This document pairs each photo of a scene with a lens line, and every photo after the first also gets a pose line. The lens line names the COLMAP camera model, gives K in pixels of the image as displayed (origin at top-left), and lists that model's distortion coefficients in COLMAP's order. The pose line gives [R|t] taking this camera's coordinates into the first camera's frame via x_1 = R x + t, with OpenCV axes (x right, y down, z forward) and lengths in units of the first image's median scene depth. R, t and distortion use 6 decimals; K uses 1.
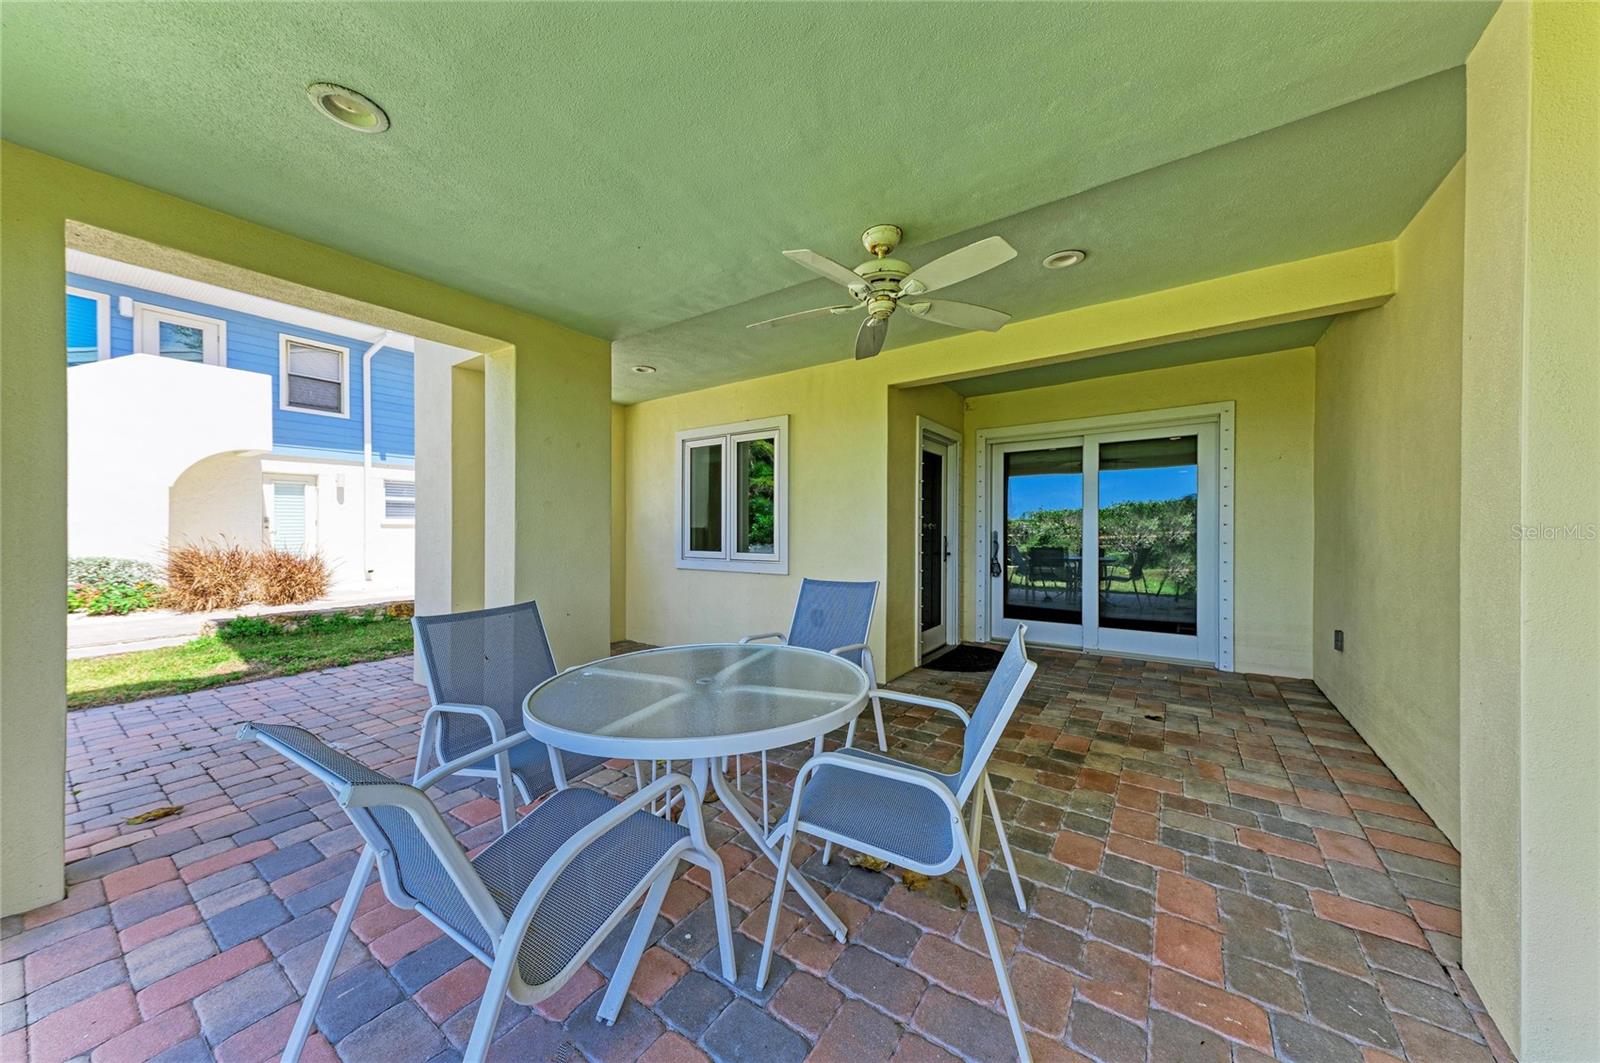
lens RADIAL K [[535.9, 0, 796.5], [0, 535.9, 531.1], [0, 0, 1]] dist [0.023090, -0.004059]
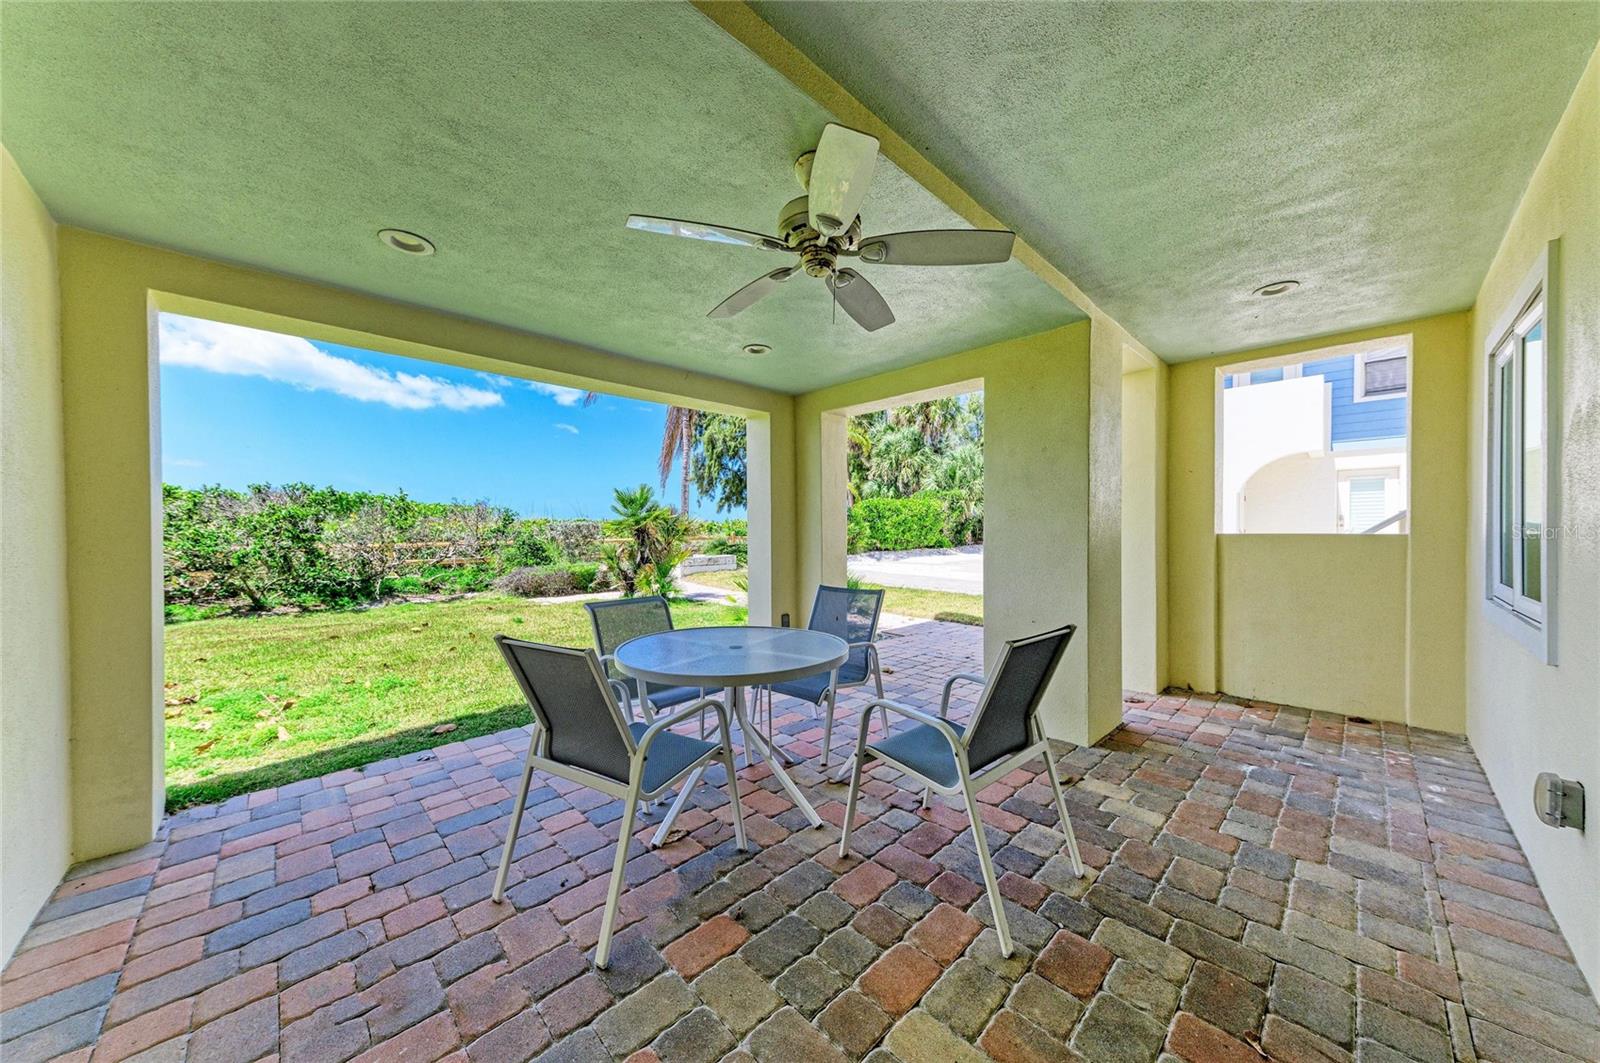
lens RADIAL K [[535.9, 0, 794.4], [0, 535.9, 529.4], [0, 0, 1]] dist [0.023090, -0.004059]
pose [[-0.184745, 0.006785, -0.982763, 0.397054], [0.000092, 0.999976, 0.006887, -0.015042], [0.982787, 0.001182, -0.184741, 0.471500]]
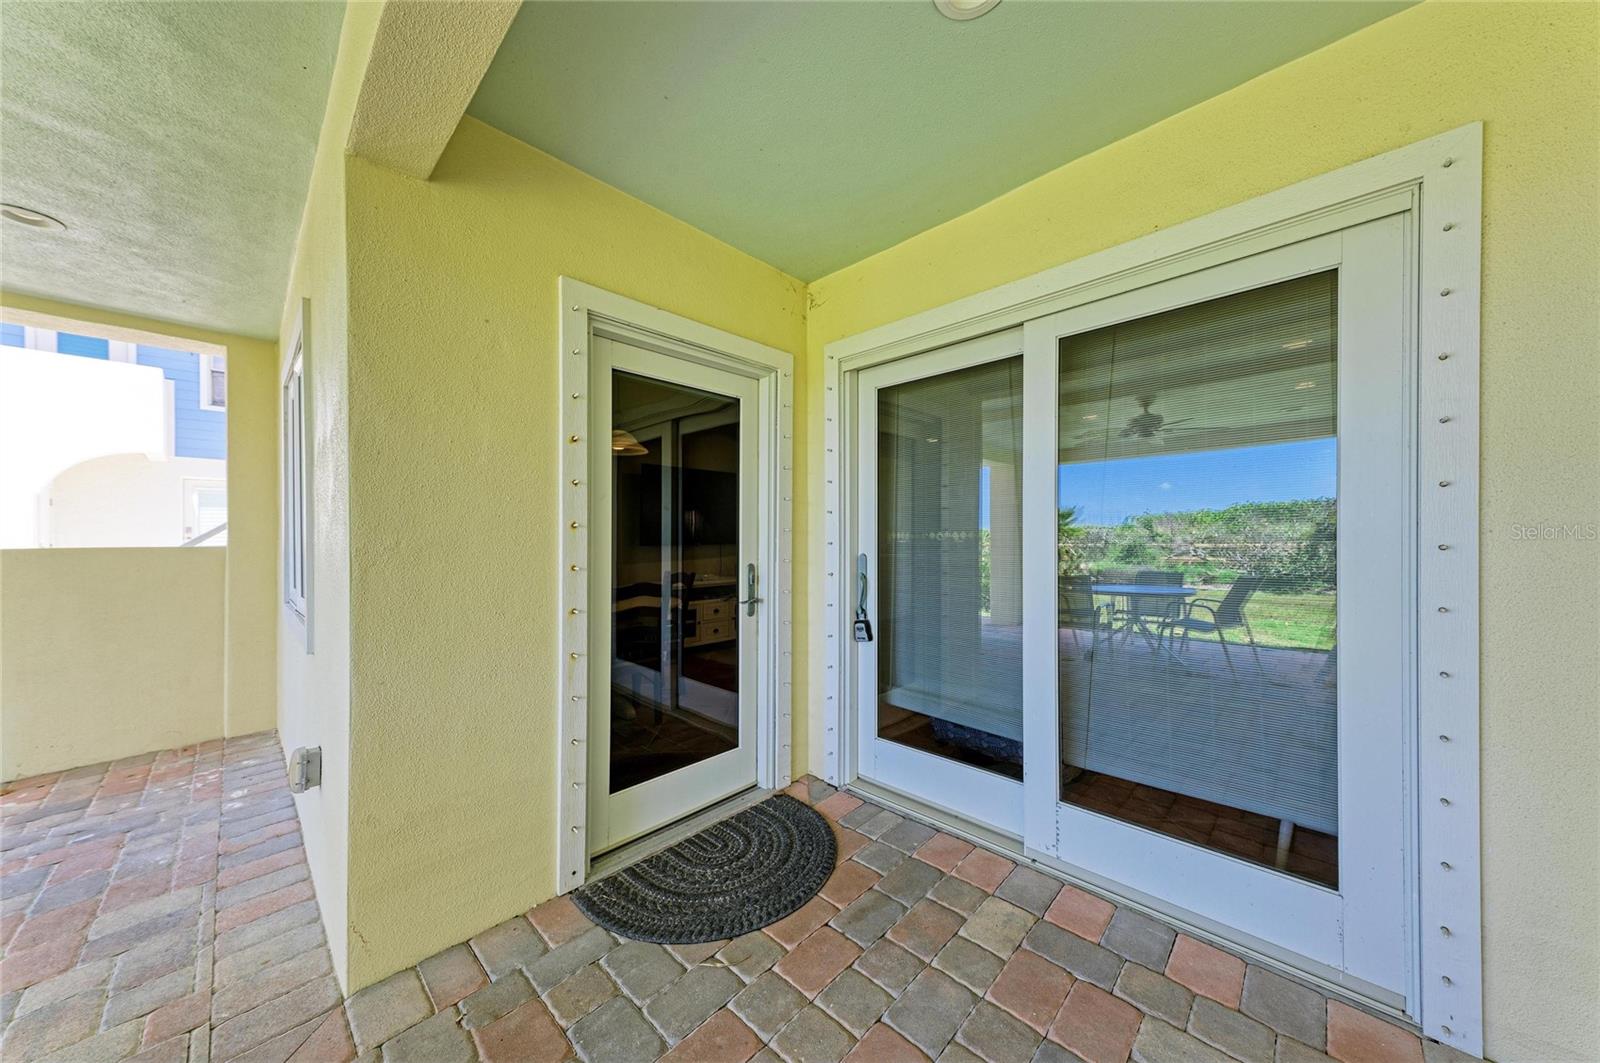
lens RADIAL K [[535.9, 0, 801.1], [0, 535.9, 536.9], [0, 0, 1]] dist [0.023090, -0.004059]
pose [[0.988460, -0.001354, -0.151476, 0.396116], [0.001060, 0.999997, -0.002021, -0.014072], [0.151478, 0.001837, 0.988459, 0.527610]]
